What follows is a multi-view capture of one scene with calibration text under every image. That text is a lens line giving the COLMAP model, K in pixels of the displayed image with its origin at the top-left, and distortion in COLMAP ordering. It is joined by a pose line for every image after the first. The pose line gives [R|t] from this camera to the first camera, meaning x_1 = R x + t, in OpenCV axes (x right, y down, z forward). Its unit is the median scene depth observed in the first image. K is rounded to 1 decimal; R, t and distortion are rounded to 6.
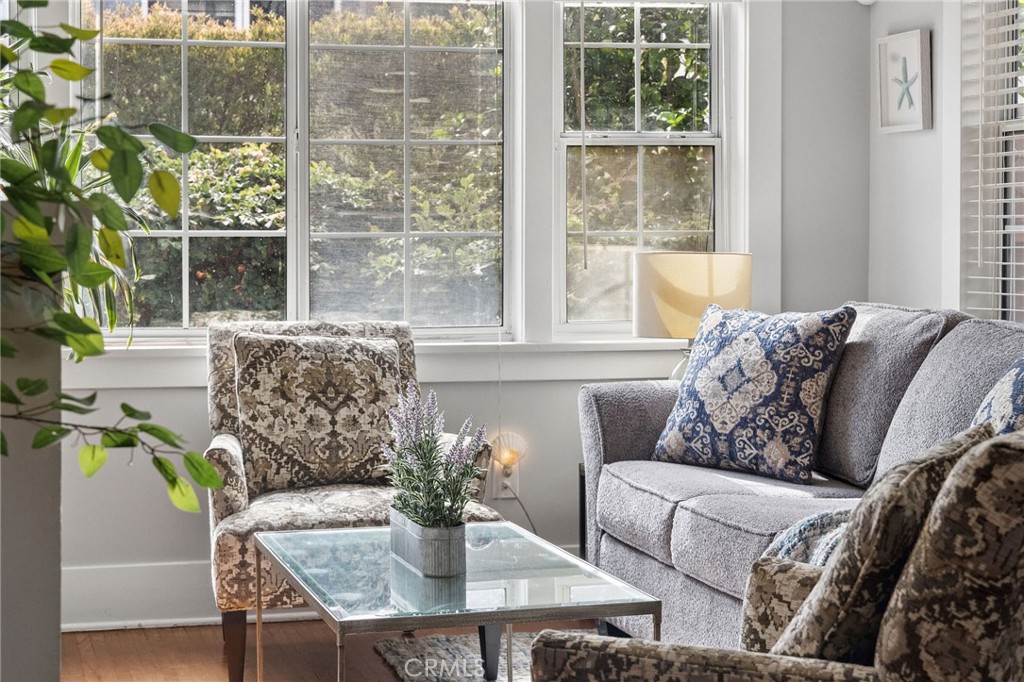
lens RADIAL K [[1948.1, 0, 507.2], [0, 1948.1, 238.0], [0, 0, 1]] dist [-0.026476, -0.027581]
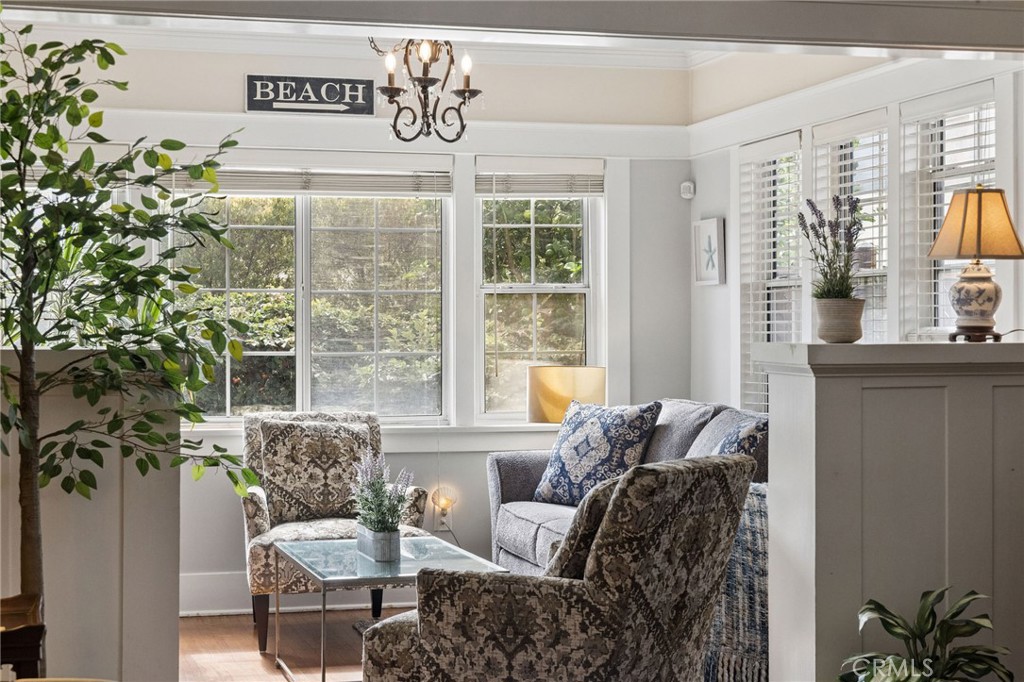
lens RADIAL K [[1698.0, 0, 514.4], [0, 1698.0, 340.8], [0, 0, 1]] dist [-0.000837, -0.077706]
pose [[0.999929, -0.000898, 0.011863, 0.044408], [0.000922, 0.999997, -0.002042, -0.010335], [-0.011862, 0.002053, 0.999928, -0.346223]]
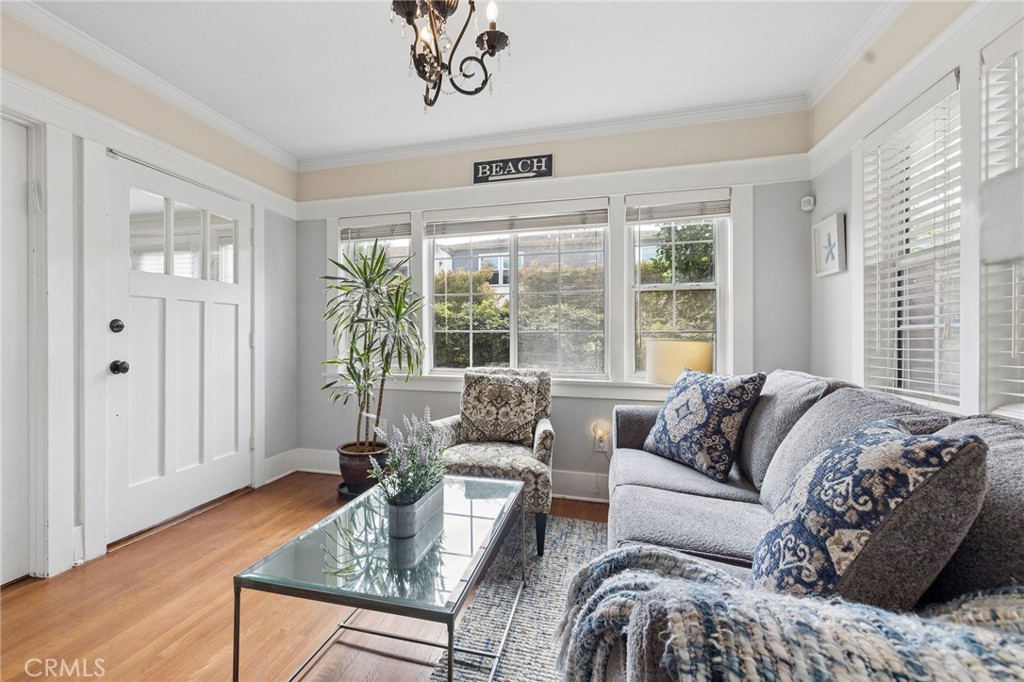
lens RADIAL K [[477.4, 0, 457.2], [0, 477.4, 329.5], [0, 0, 1]] dist [0.002326, 0.000364]
pose [[0.845919, -0.003238, -0.533301, 0.170415], [-0.008891, 0.999757, -0.020173, 0.008691], [0.533237, 0.021806, 0.845685, 0.512756]]
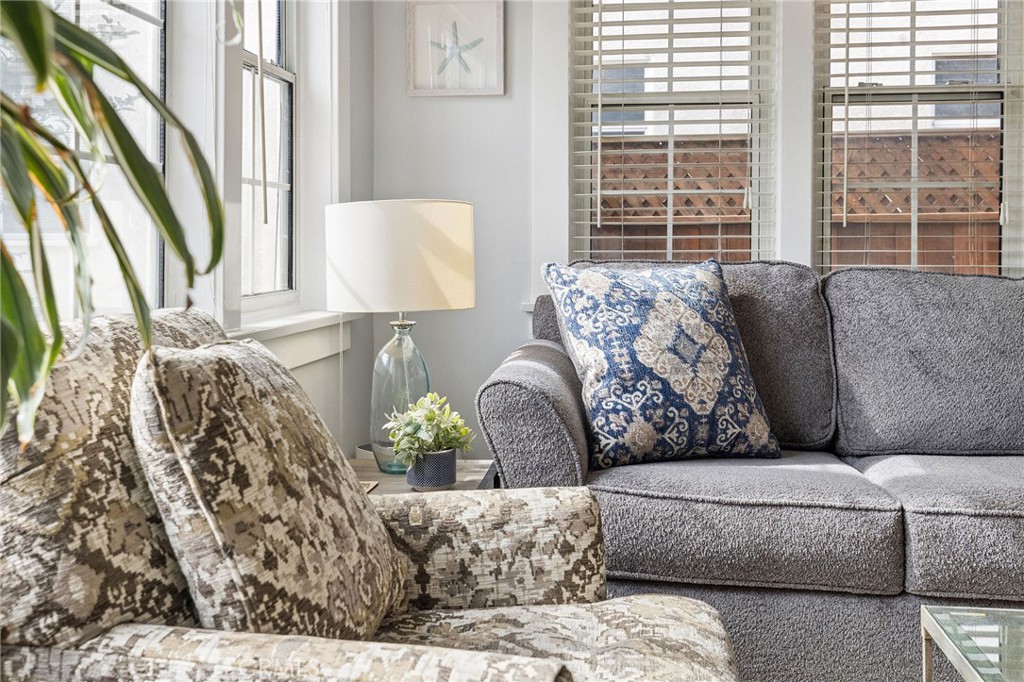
lens RADIAL K [[1011.5, 0, 498.7], [0, 1011.5, 258.0], [0, 0, 1]] dist [0.005911, 0.002448]
pose [[0.384801, -0.007162, 0.922972, -0.305460], [0.006068, 0.999968, 0.005229, 0.030606], [-0.922980, 0.003589, 0.384832, 0.889033]]
